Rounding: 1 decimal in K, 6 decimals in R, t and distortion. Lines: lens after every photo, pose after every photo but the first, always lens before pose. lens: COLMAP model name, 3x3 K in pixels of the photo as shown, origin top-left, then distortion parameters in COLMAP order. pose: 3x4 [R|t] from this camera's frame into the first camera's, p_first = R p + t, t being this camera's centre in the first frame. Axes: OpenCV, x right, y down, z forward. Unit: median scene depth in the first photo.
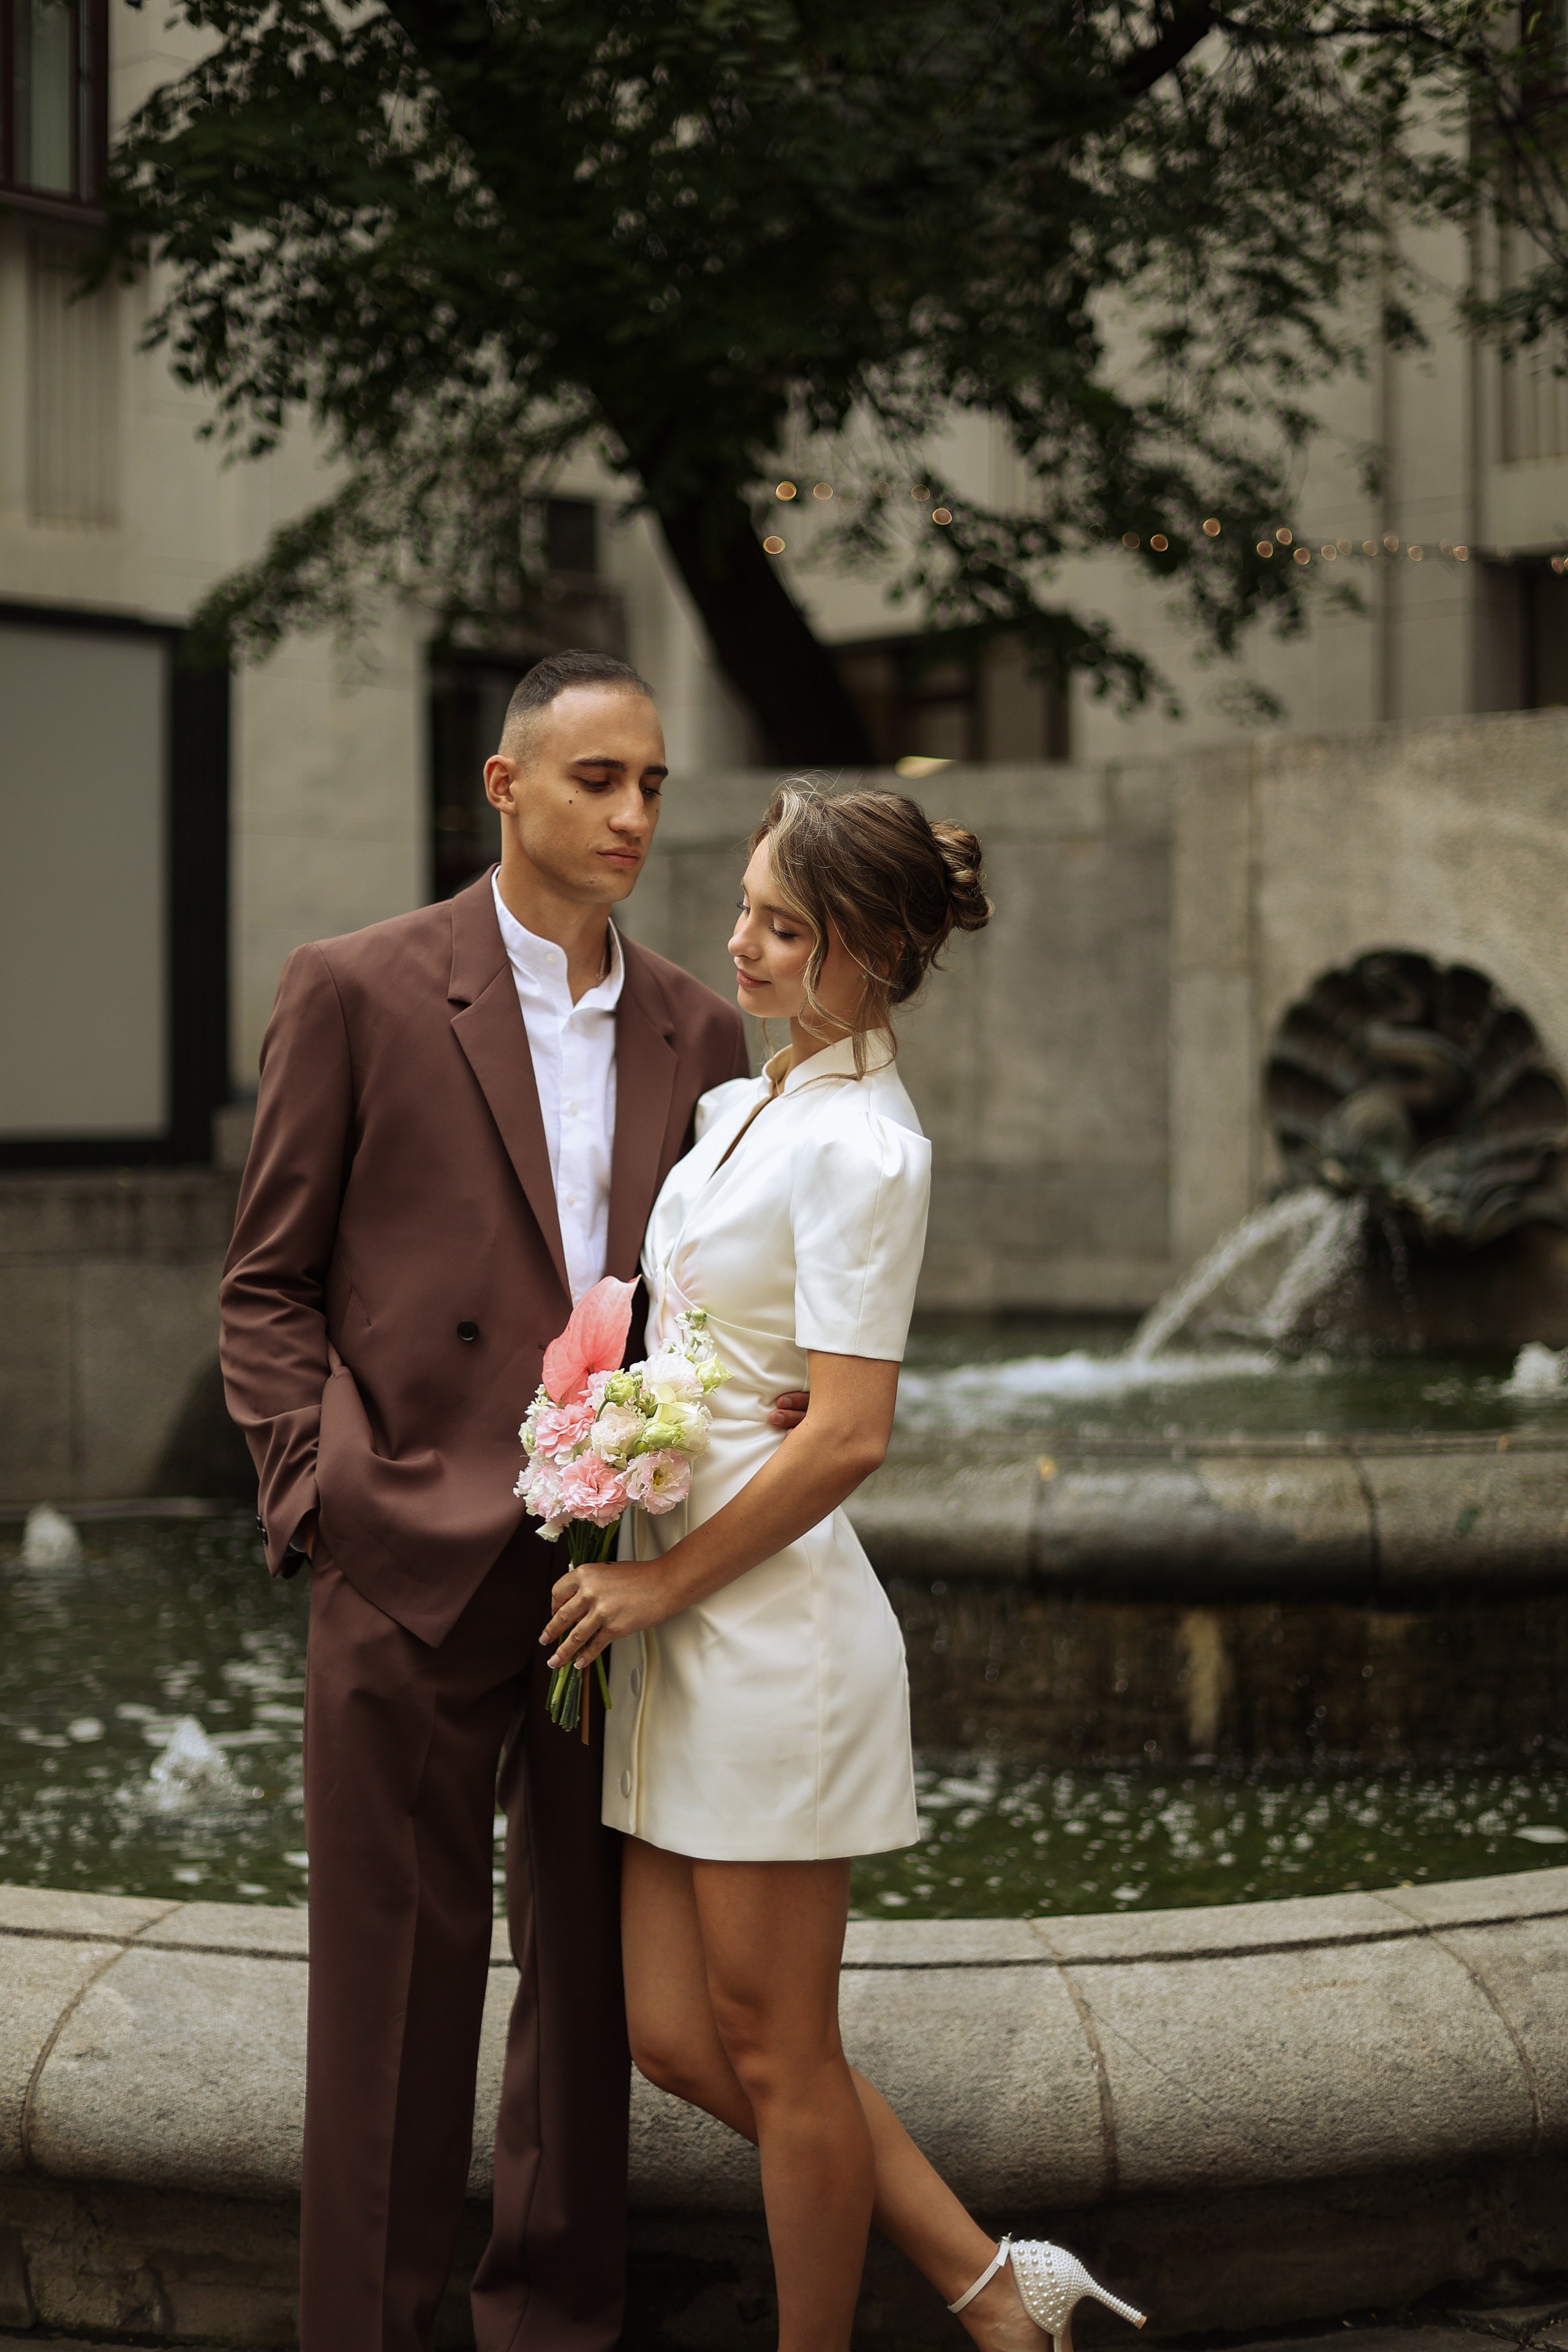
lens RADIAL K [[3438.9, 0, 803.2], [0, 3438.9, 1168.9], [0, 0, 1]] dist [-0.058395, 0.057951]
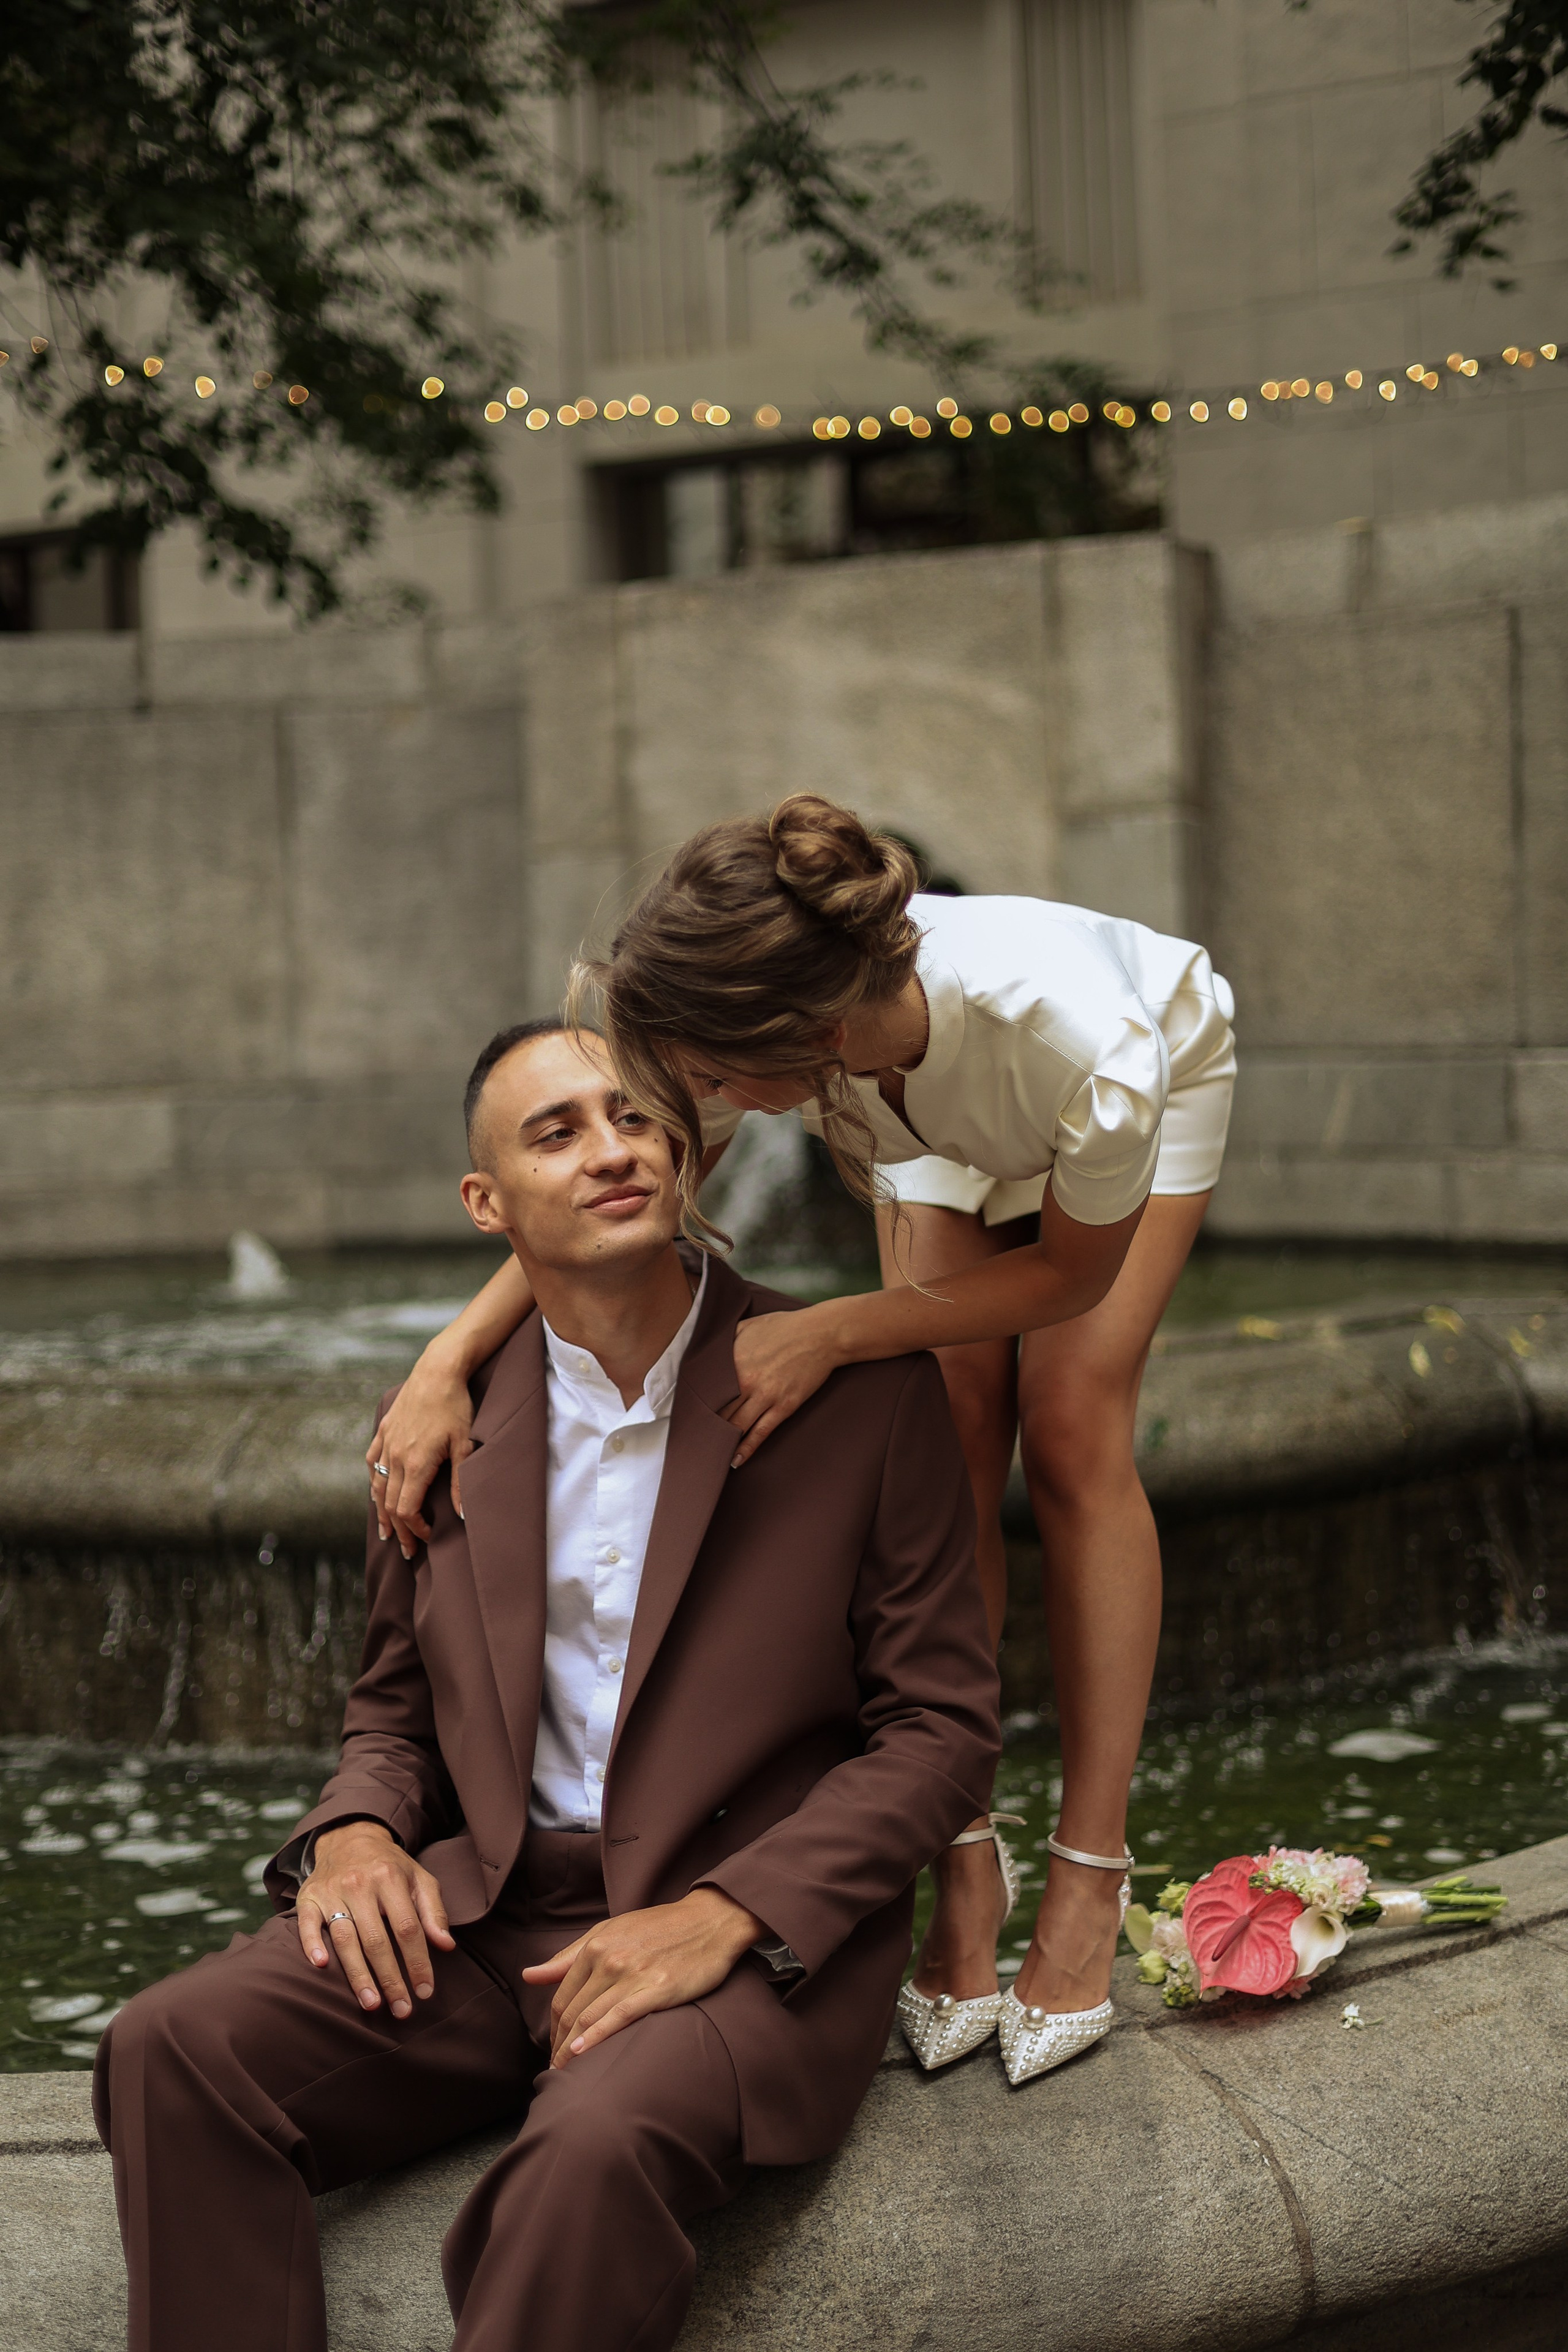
lens RADIAL K [[3428.7, 0, 784.0], [0, 3428.7, 1176.0], [0, 0, 1]] dist [-0.077051, 0.111176]
pose [[0.951812, -0.042866, 0.303673, -0.225076], [0.038605, 0.999054, 0.020024, 0.024178], [-0.304244, -0.007336, 0.952566, 0.301835]]
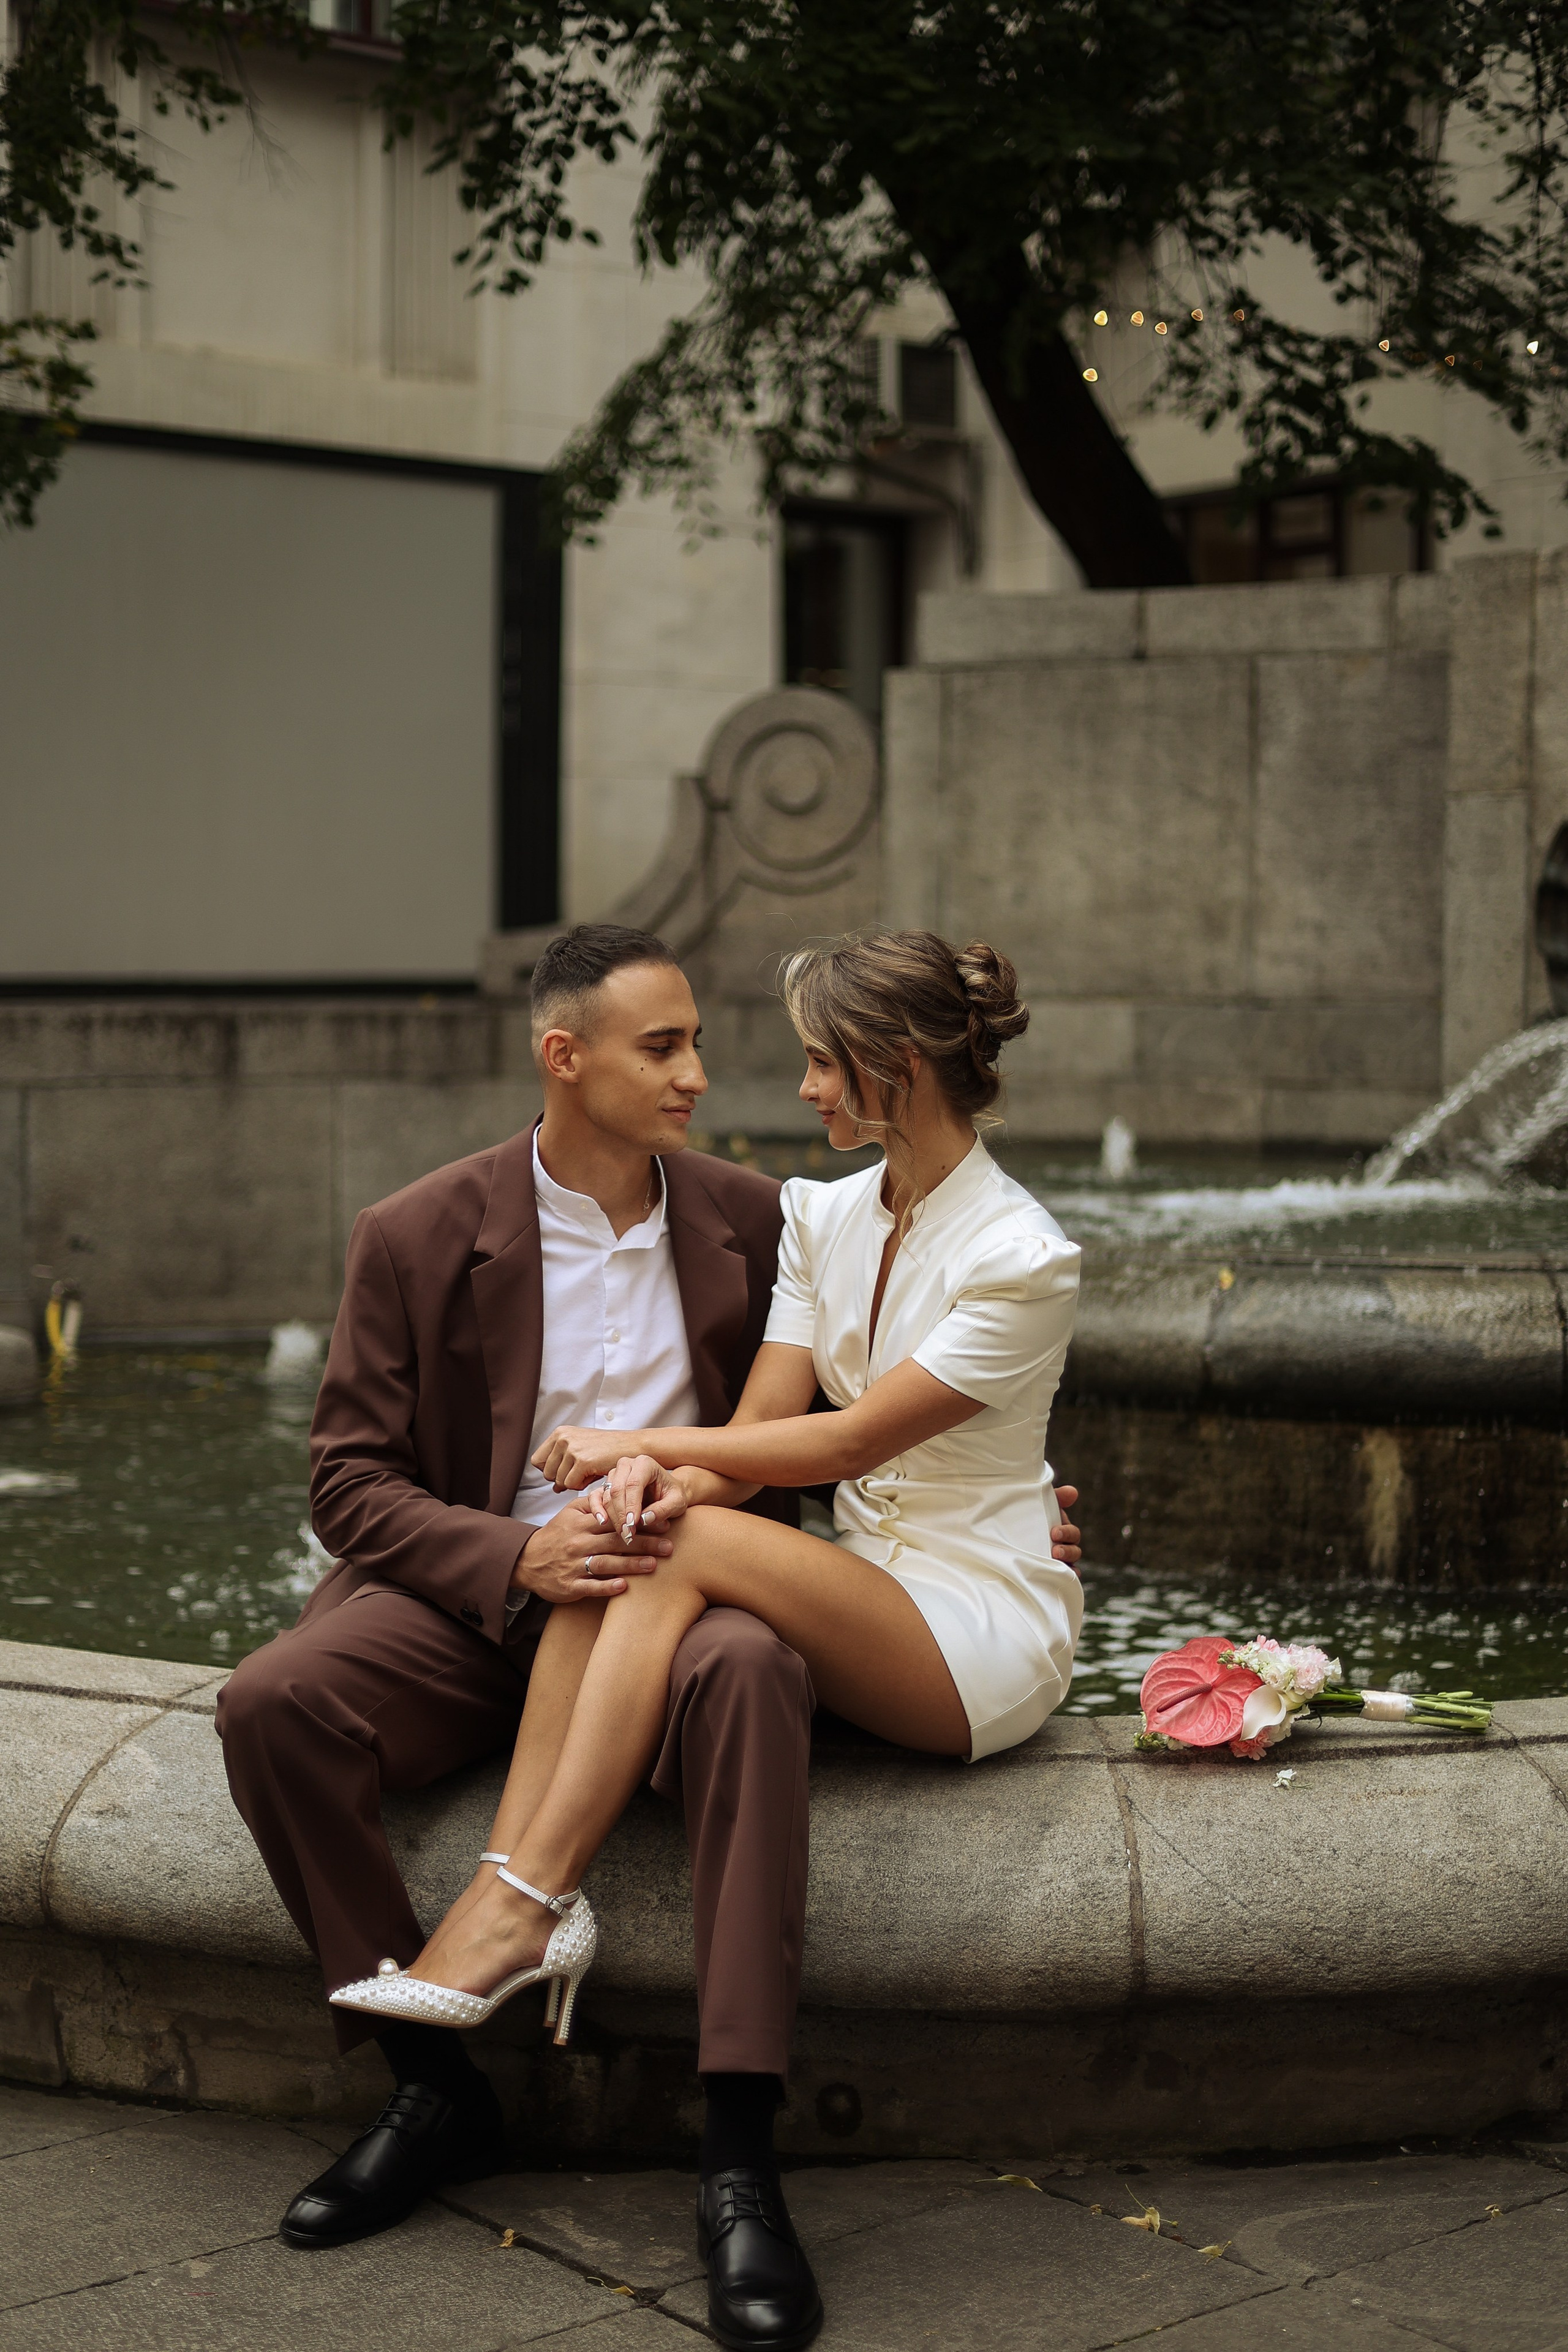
lens RADIAL K [[3429.2, 0, 784.0], [0, 3429.2, 1176.0], [0, 0, 1]] dist [-0.057456, 0.050045]
pose [[0.991842, 0.016352, -0.126418, 0.102453], [-0.011695, 0.999229, 0.037489, 0.035370], [0.126934, -0.035705, 0.991268, 0.052714]]
